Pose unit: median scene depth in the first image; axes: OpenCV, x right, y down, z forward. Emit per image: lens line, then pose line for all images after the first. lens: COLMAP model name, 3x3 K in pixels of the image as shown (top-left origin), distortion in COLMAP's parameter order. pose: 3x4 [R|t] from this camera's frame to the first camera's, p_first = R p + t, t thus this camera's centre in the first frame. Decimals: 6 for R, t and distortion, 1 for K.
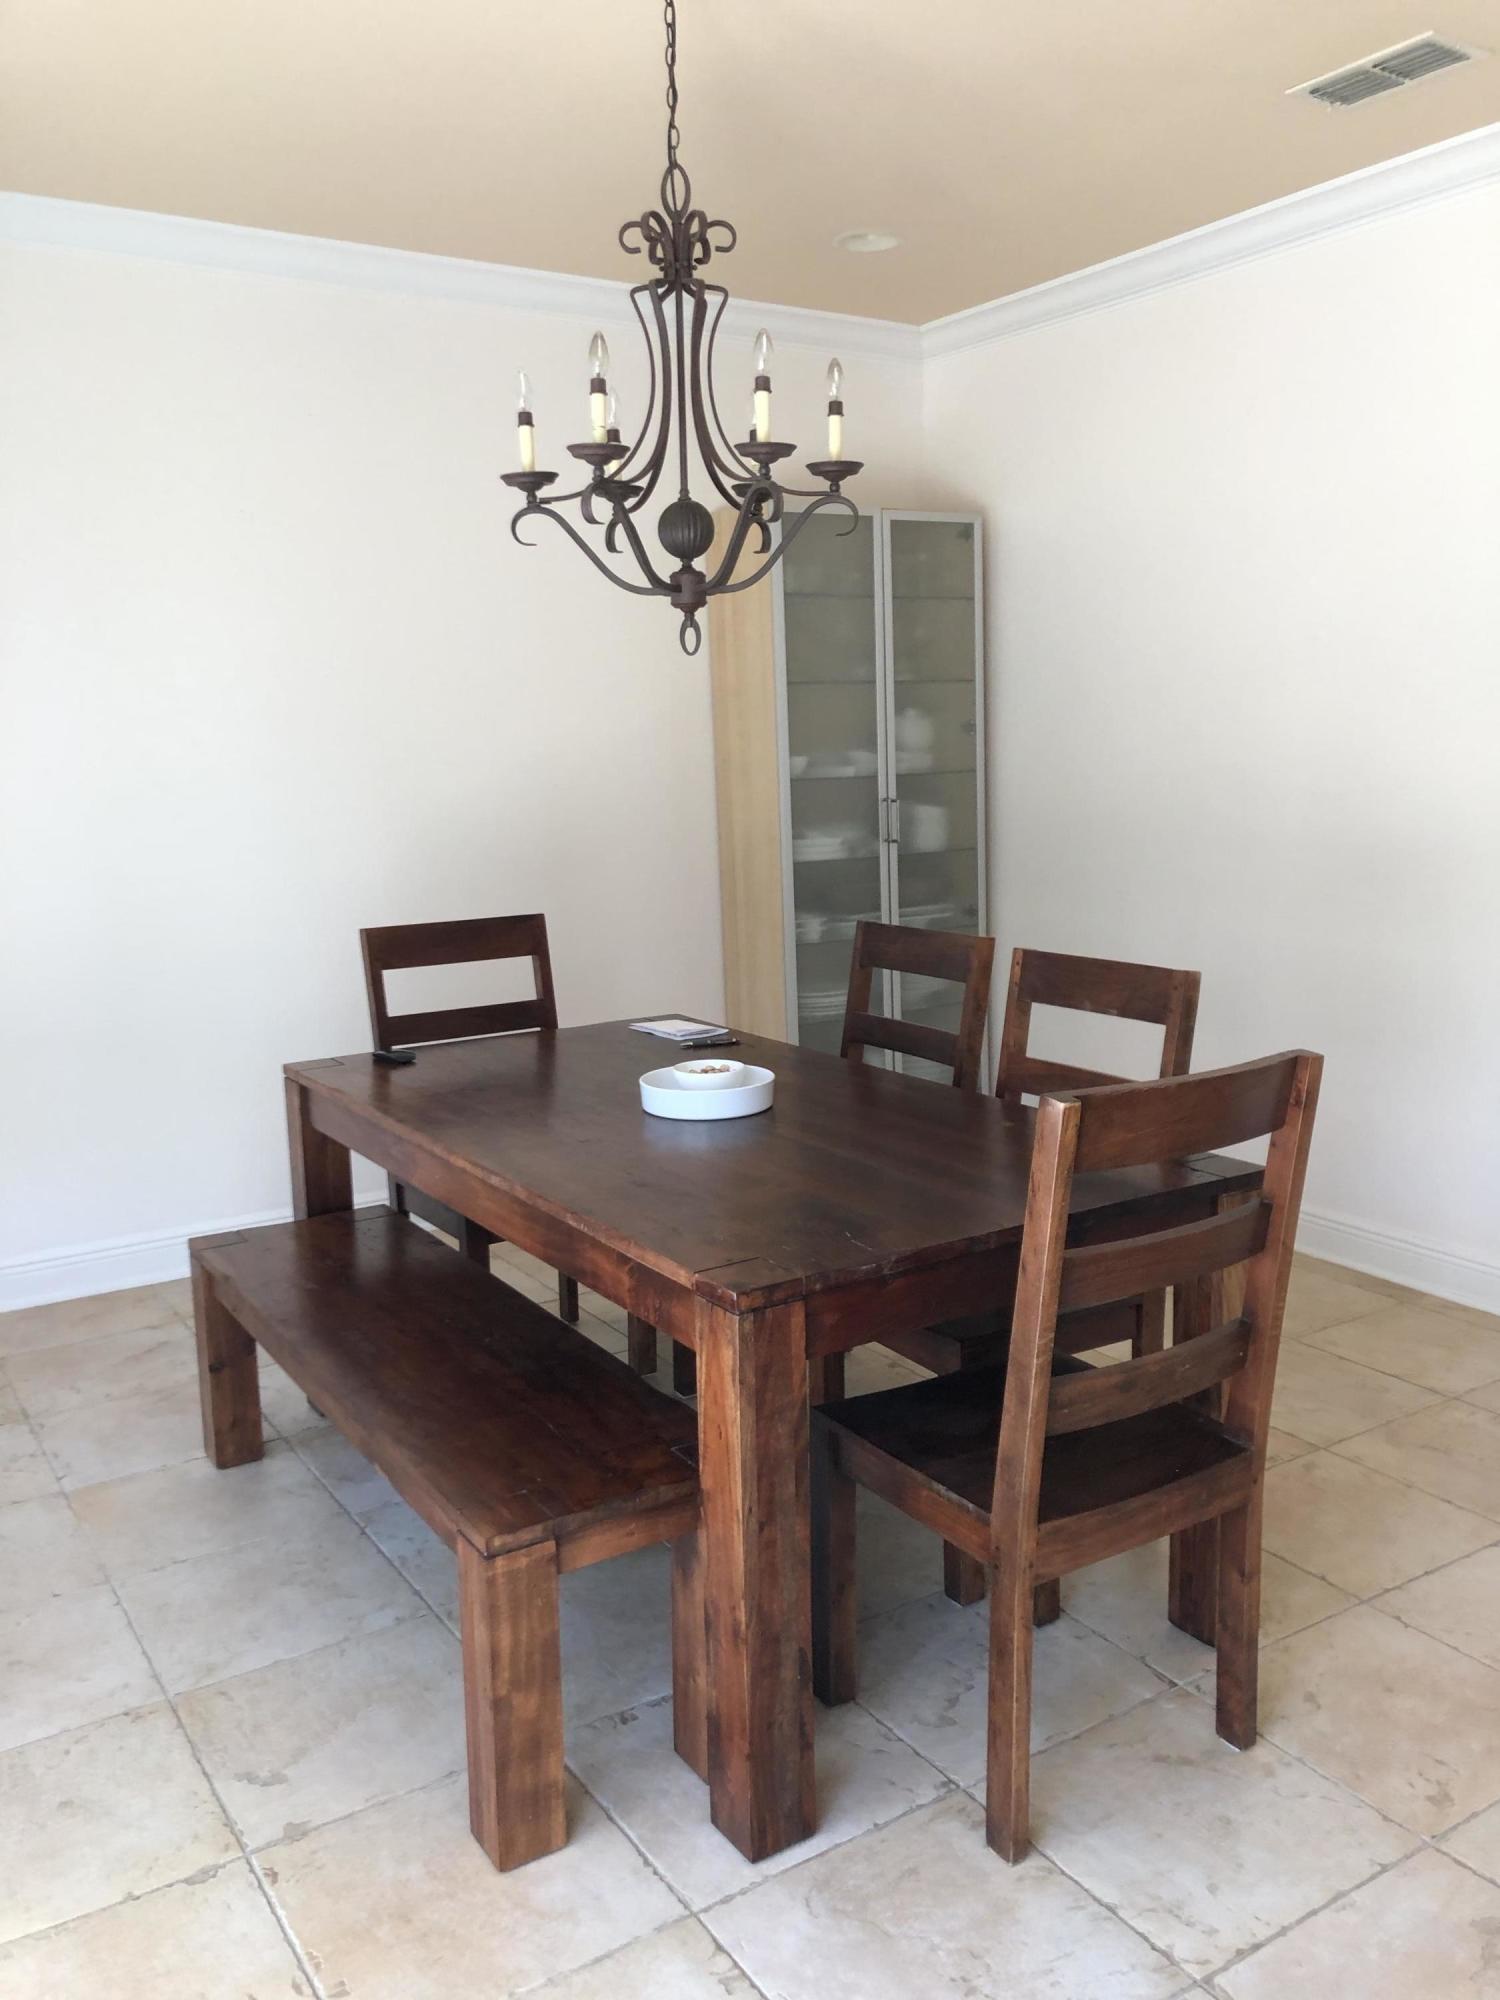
lens RADIAL K [[1626.3, 0, 749.0], [0, 1626.3, 1009.2], [0, 0, 1]] dist [0.017935, -0.036625]
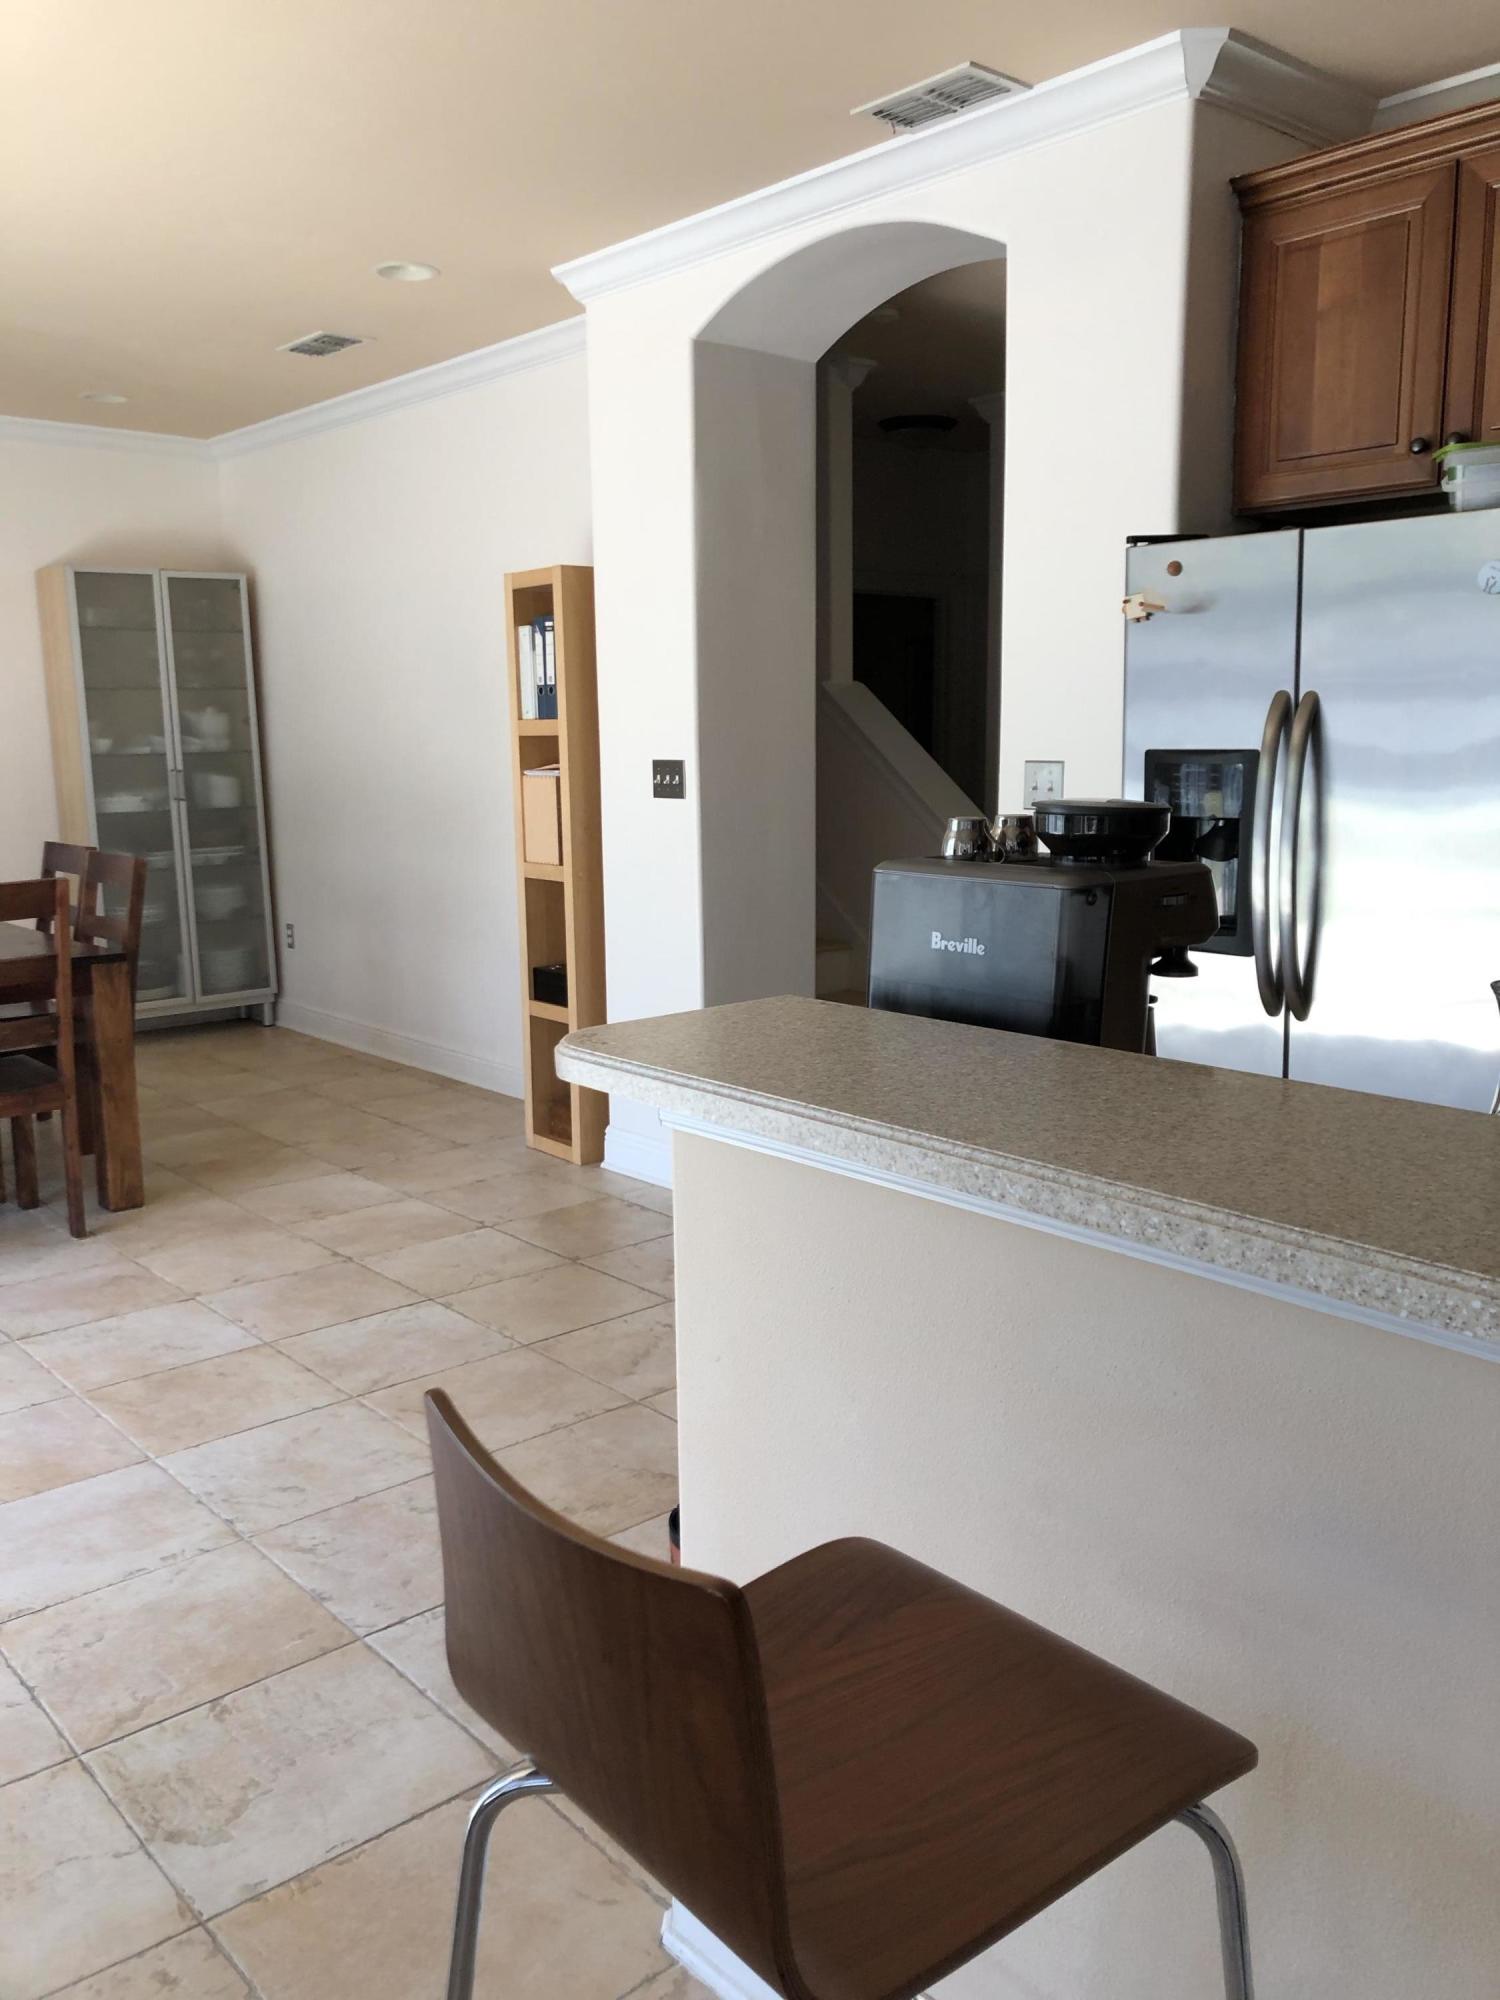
lens RADIAL K [[1626.3, 0, 751.8], [0, 1626.3, 991.3], [0, 0, 1]] dist [0.017935, -0.036625]
pose [[0.989045, -0.009975, 0.147276, 0.376636], [0.010500, 0.999941, -0.002786, 0.075553], [-0.147239, 0.004302, 0.989092, -0.497551]]
